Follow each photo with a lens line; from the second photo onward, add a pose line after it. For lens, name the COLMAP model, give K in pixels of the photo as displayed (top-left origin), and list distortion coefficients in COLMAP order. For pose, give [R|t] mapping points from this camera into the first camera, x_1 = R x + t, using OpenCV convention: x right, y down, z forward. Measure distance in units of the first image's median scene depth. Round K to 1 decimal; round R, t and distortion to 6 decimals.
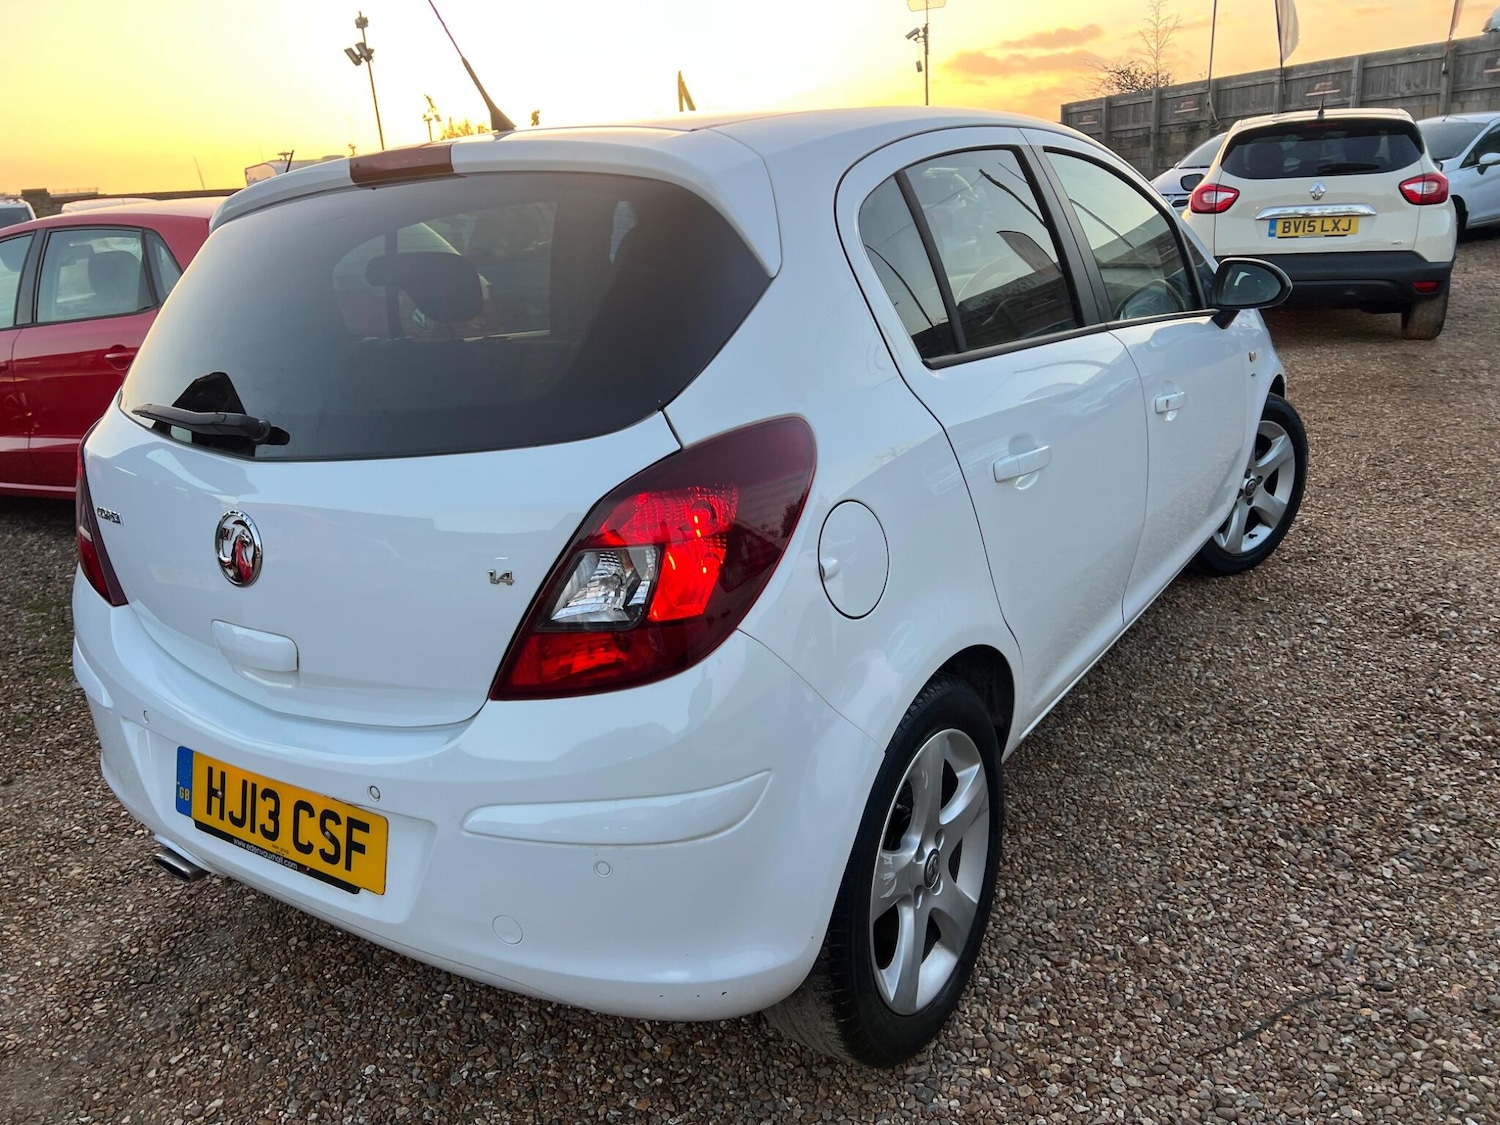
lens RADIAL K [[1126.2, 0, 728.0], [0, 1126.2, 572.5], [0, 0, 1]] dist [0.061196, -0.066723]
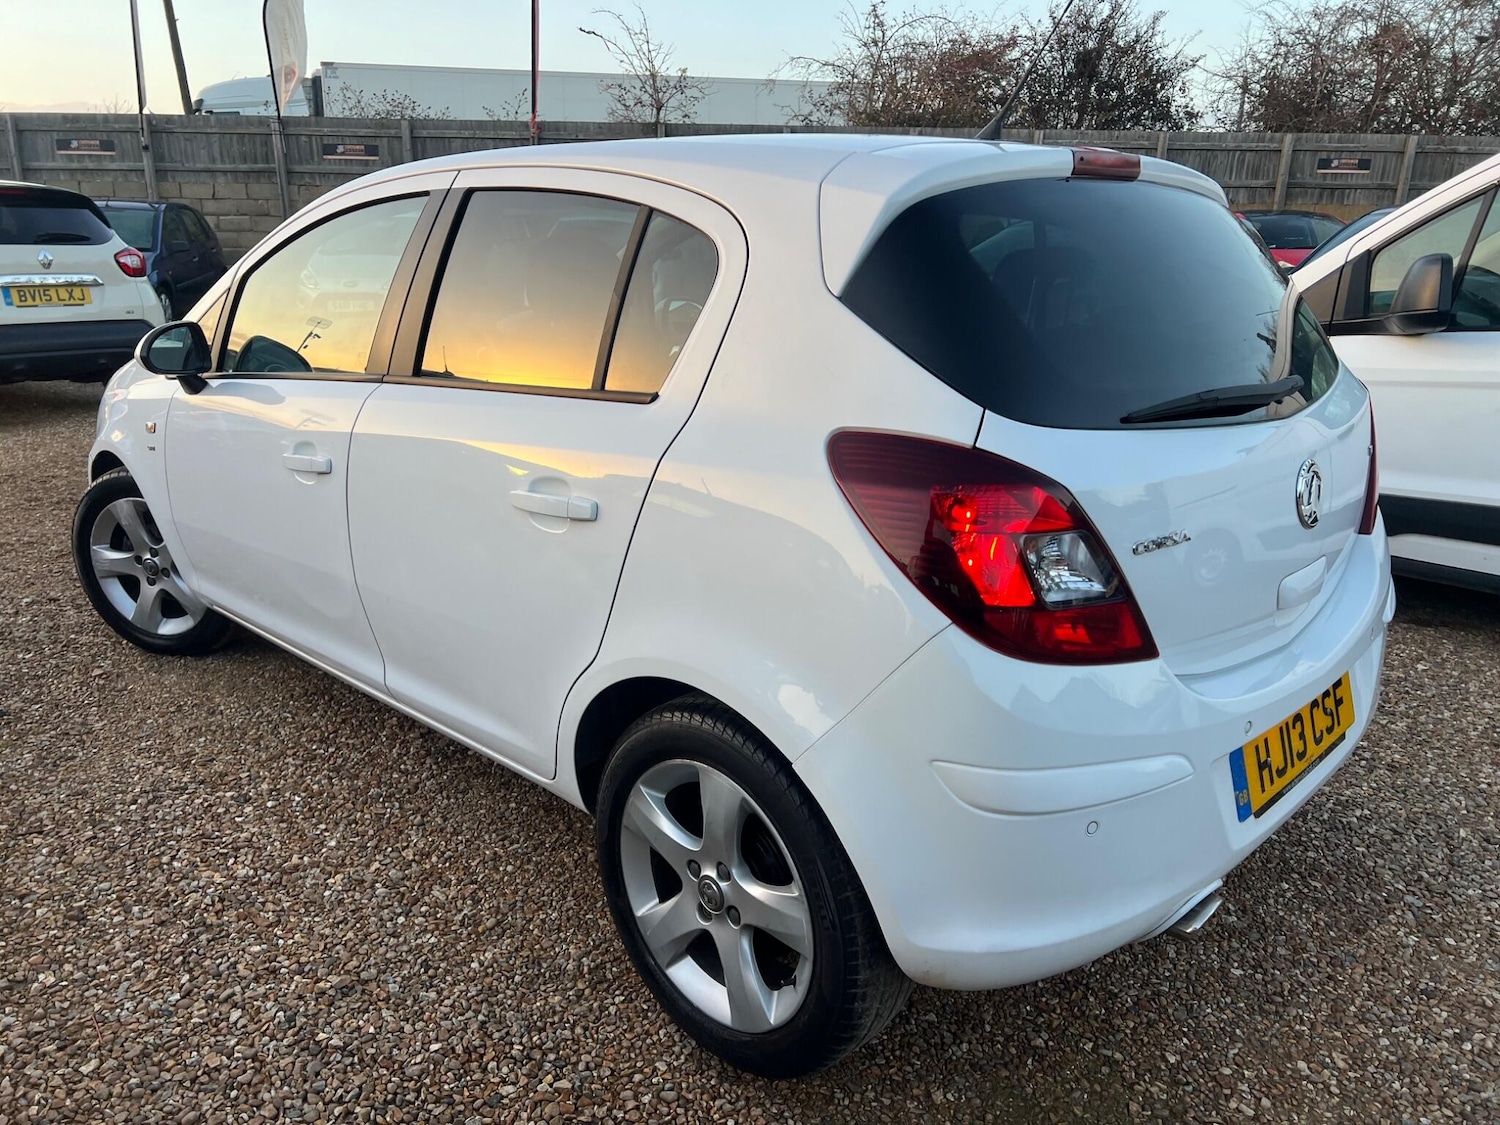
lens RADIAL K [[1126.2, 0, 744.1], [0, 1126.2, 560.4], [0, 0, 1]] dist [0.061196, -0.066723]
pose [[0.177705, -0.210718, 0.961259, -1.290959], [0.295280, 0.943214, 0.152174, -0.234575], [-0.938739, 0.256799, 0.229835, 1.020561]]
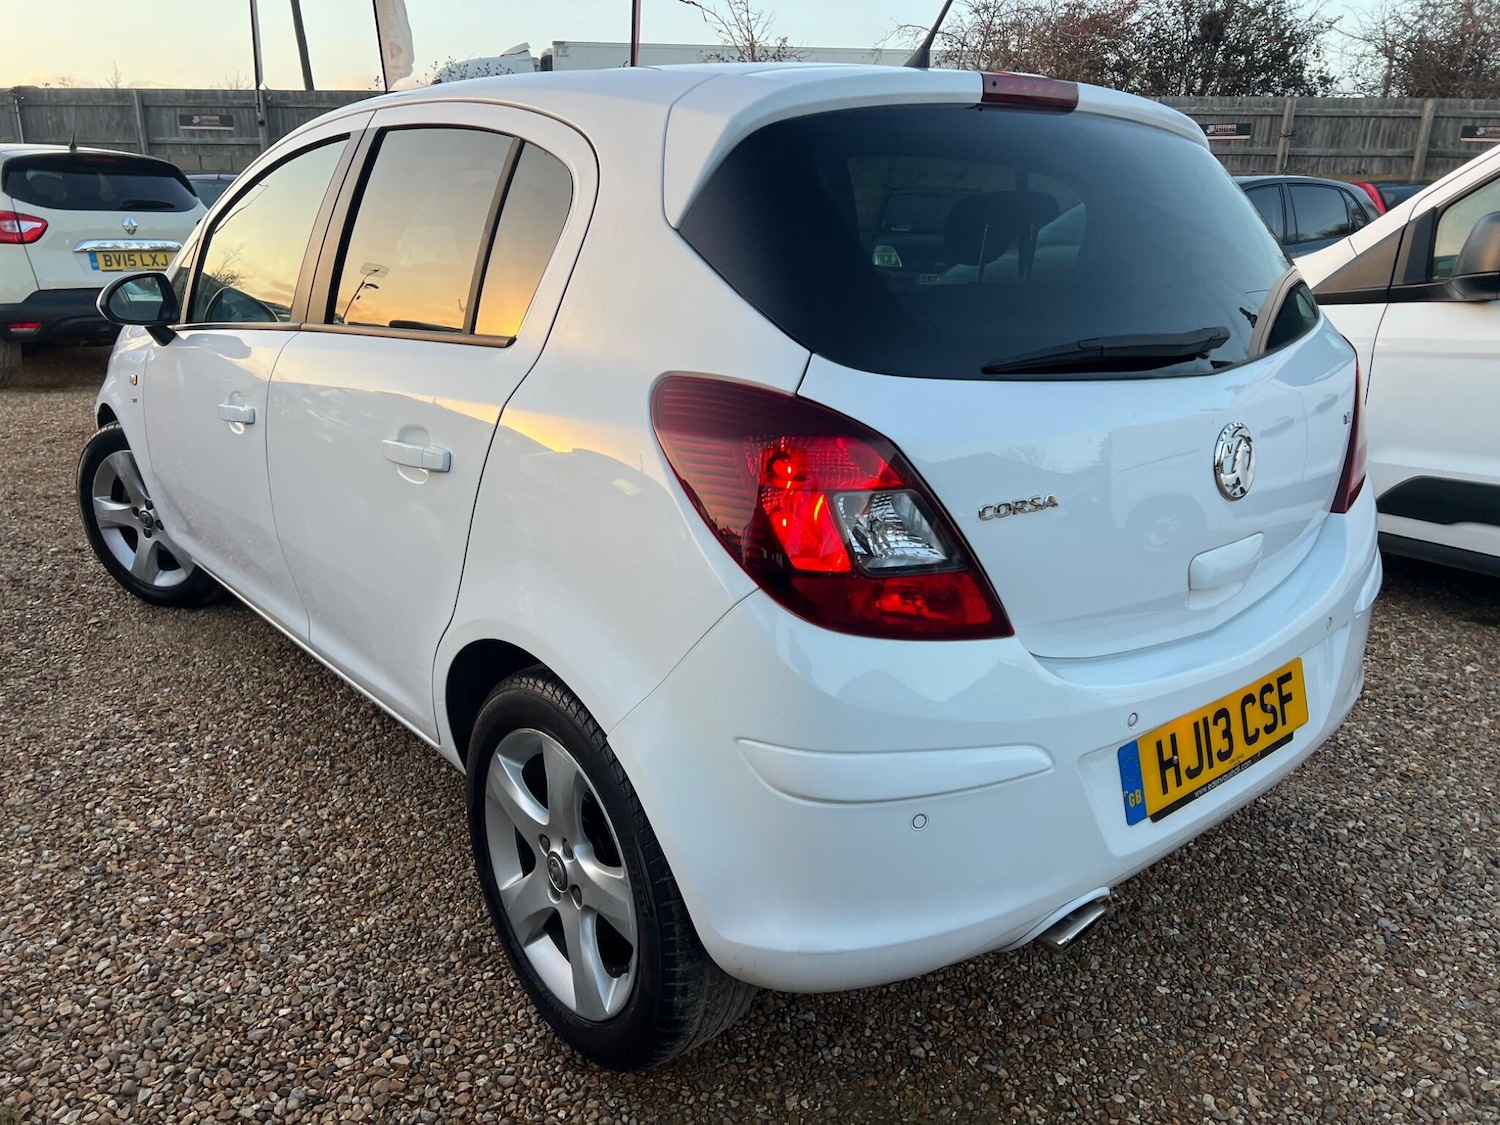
lens RADIAL K [[1126.2, 0, 743.3], [0, 1126.2, 560.0], [0, 0, 1]] dist [0.061196, -0.066723]
pose [[0.279226, -0.220327, 0.934606, -1.190859], [0.280797, 0.949509, 0.139948, -0.157819], [-0.918251, 0.223357, 0.326995, 0.865966]]
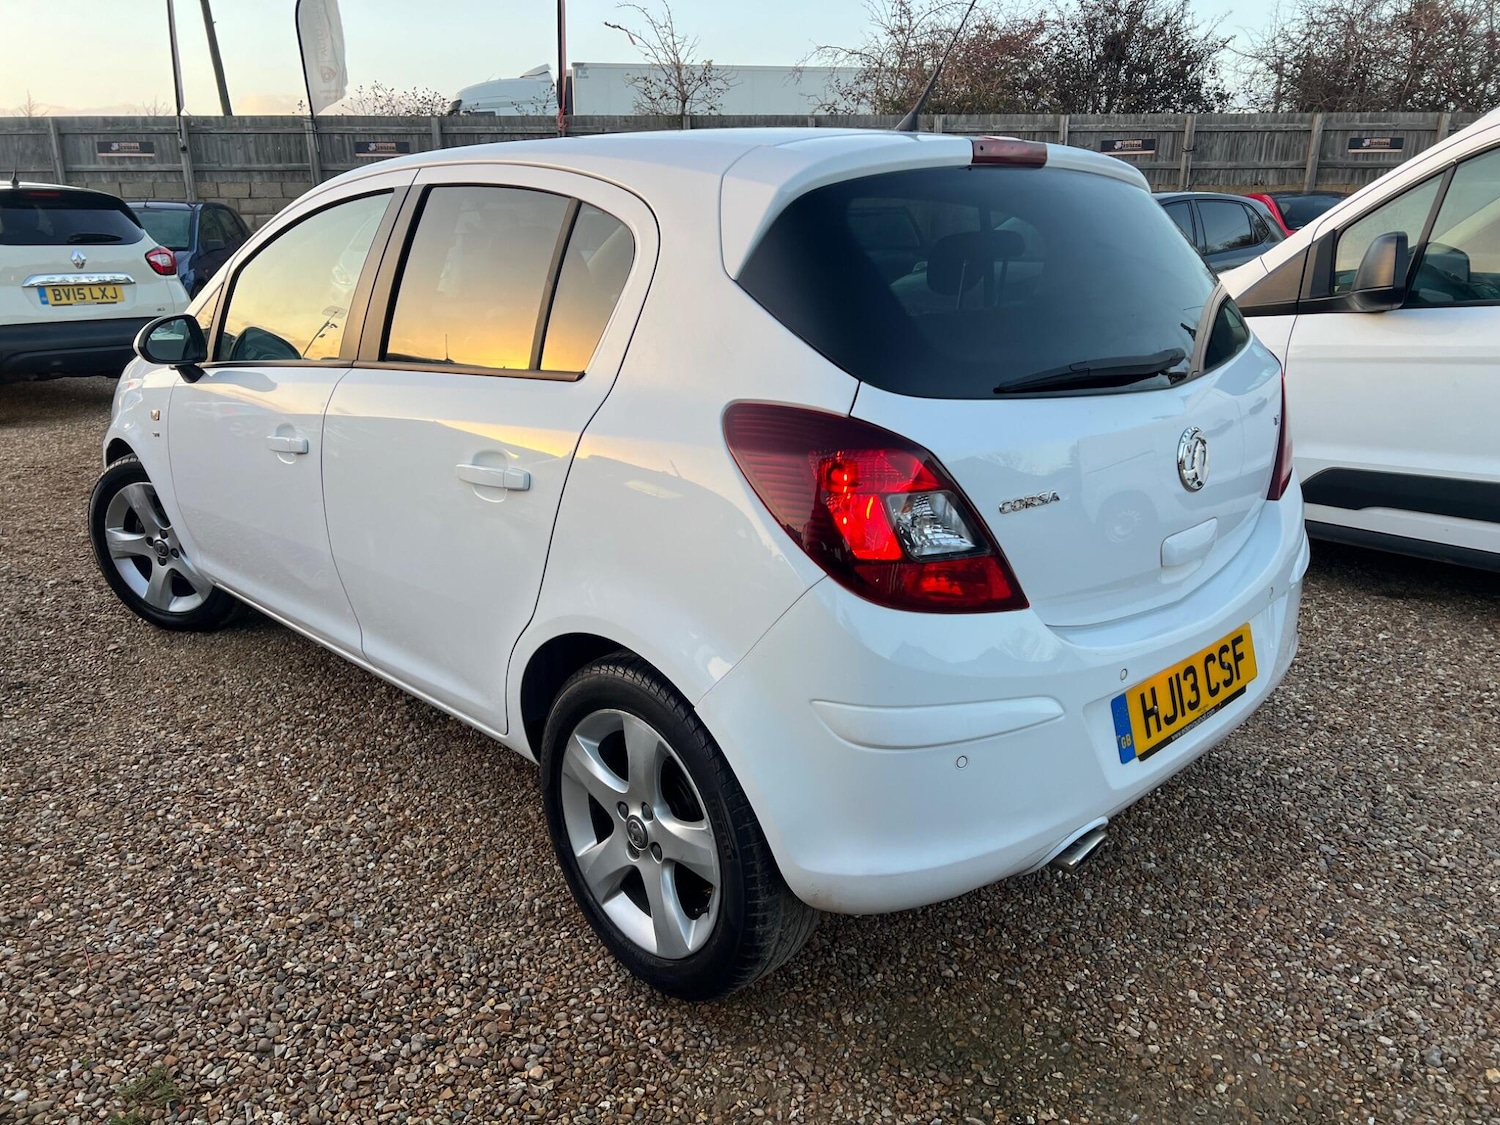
lens RADIAL K [[1126.2, 0, 753.2], [0, 1126.2, 560.2], [0, 0, 1]] dist [0.061196, -0.066723]
pose [[0.204949, -0.219304, 0.953888, -1.345456], [0.306743, 0.939870, 0.150176, -0.193371], [-0.929465, 0.261820, 0.259895, 0.913354]]
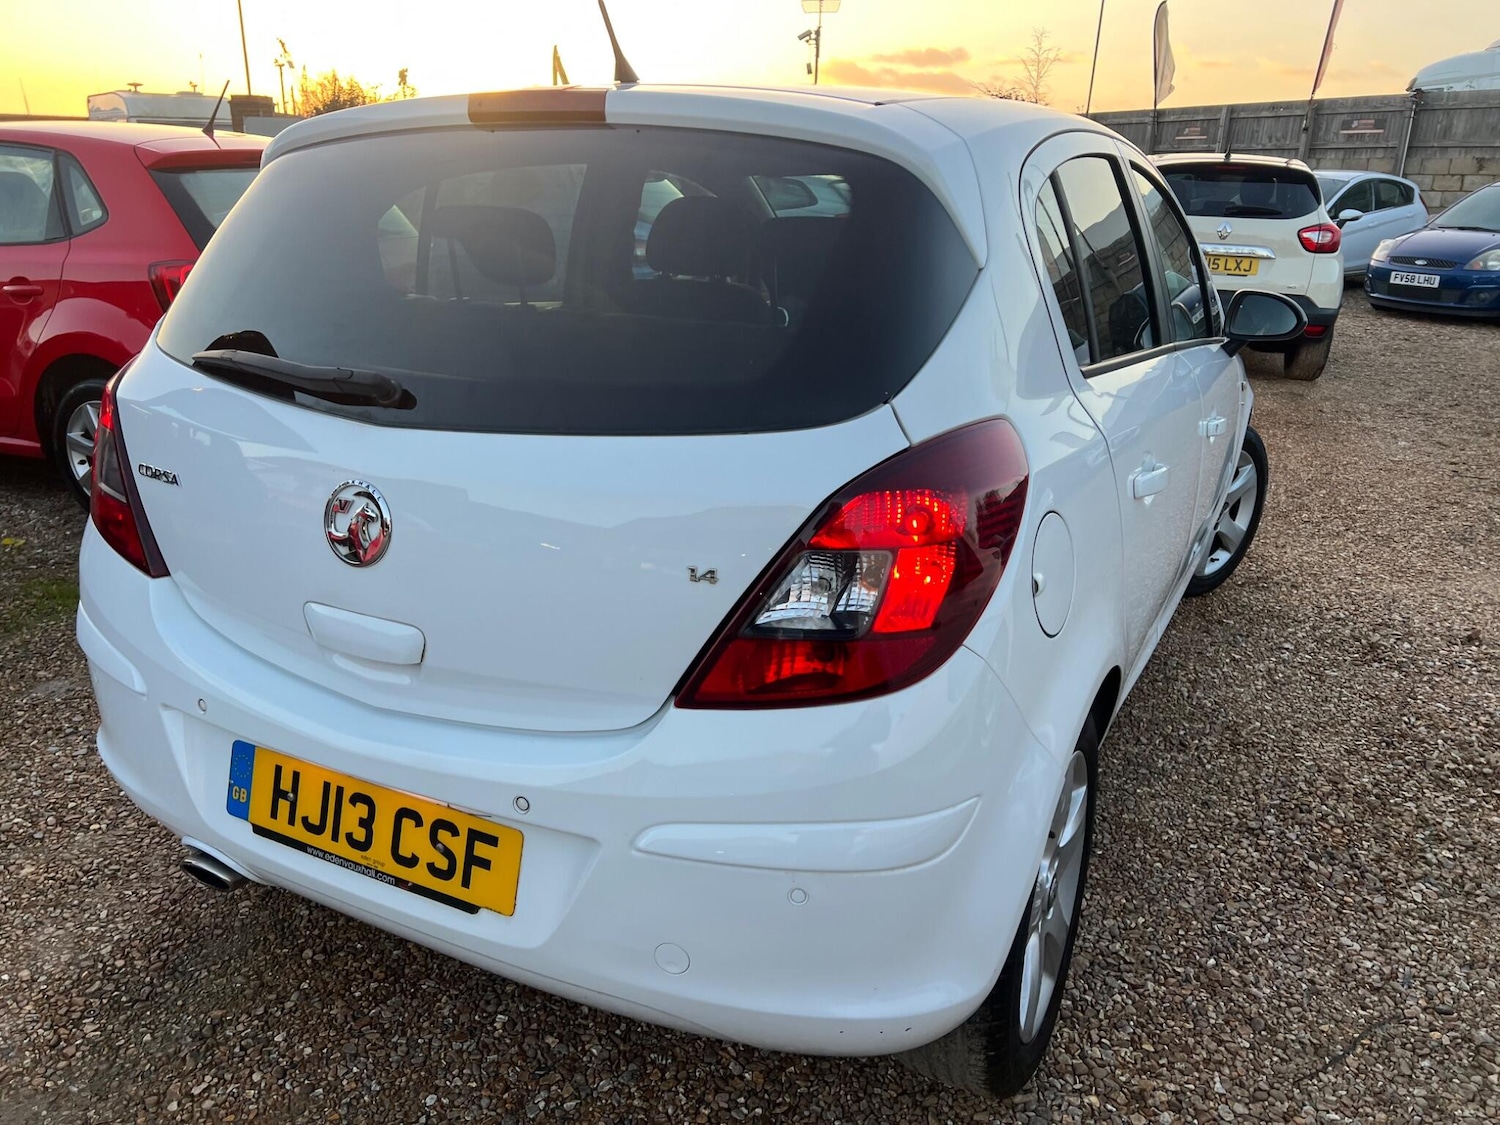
lens RADIAL K [[1126.2, 0, 729.8], [0, 1126.2, 583.1], [0, 0, 1]] dist [0.061196, -0.066723]
pose [[0.989257, 0.051500, 0.136816, -0.209050], [-0.053756, 0.998472, 0.012841, -0.001265], [-0.135945, -0.020057, 0.990513, 0.068323]]
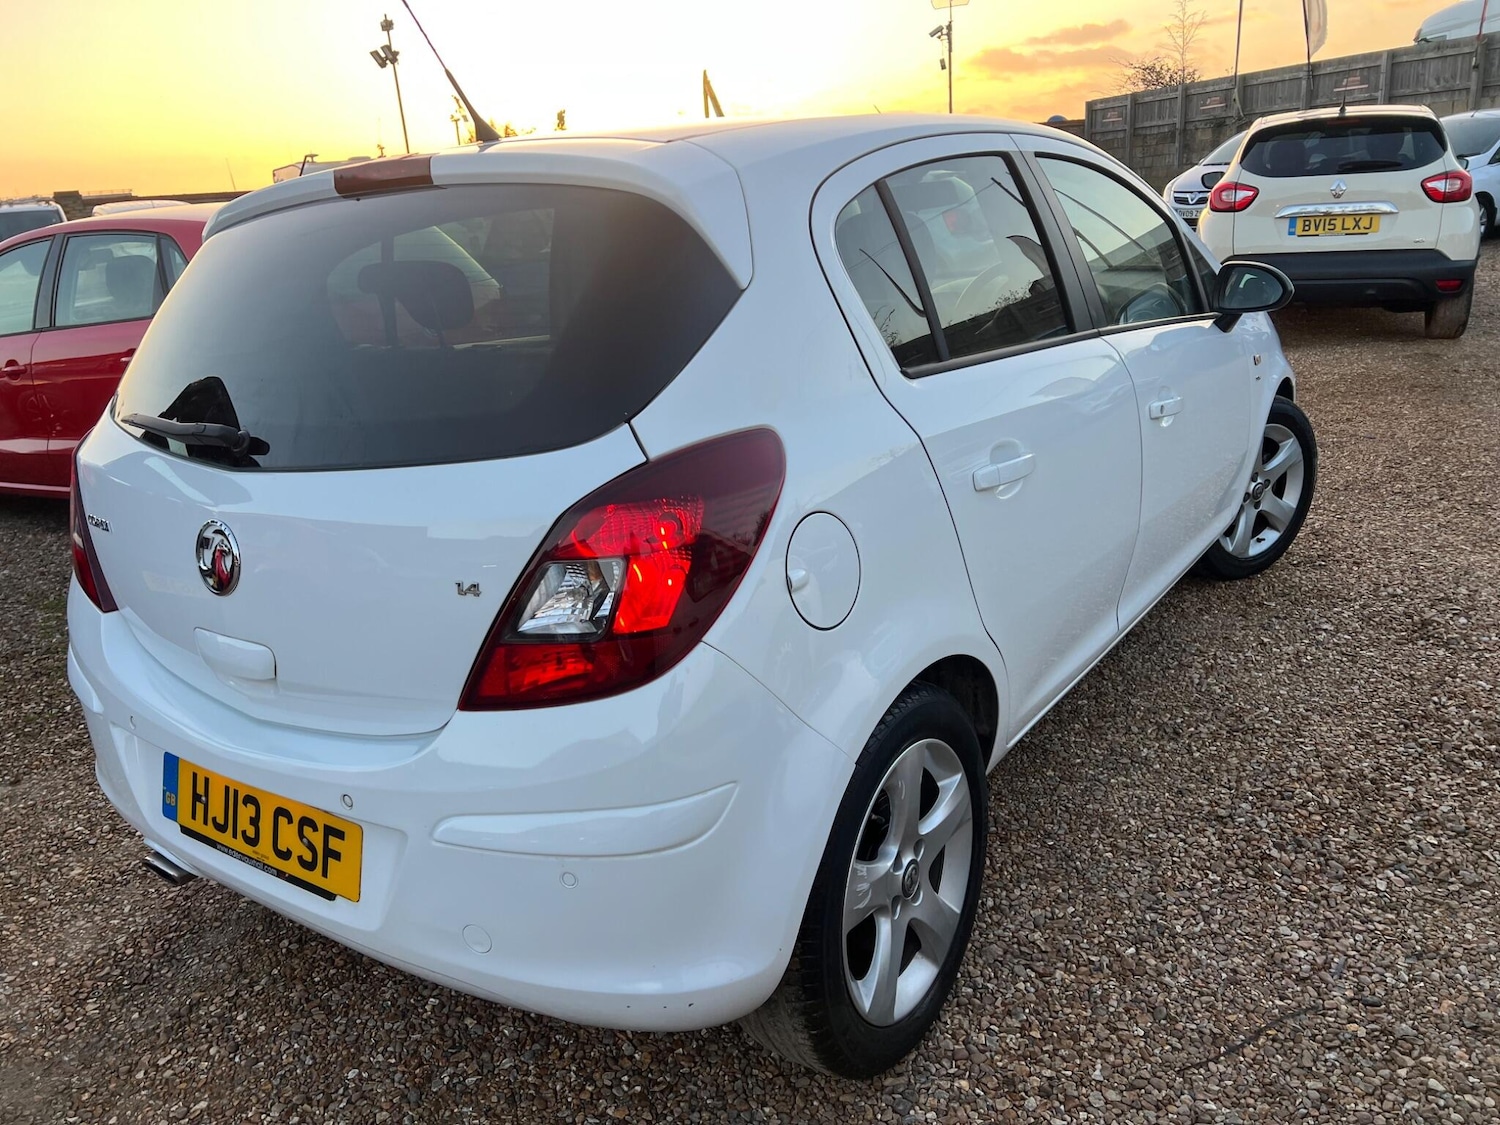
lens RADIAL K [[1126.2, 0, 728.1], [0, 1126.2, 567.4], [0, 0, 1]] dist [0.061196, -0.066723]
pose [[0.999762, 0.002190, -0.021688, 0.035462], [-0.002246, 0.999994, -0.002547, -0.008597], [0.021682, 0.002595, 0.999762, -0.000677]]
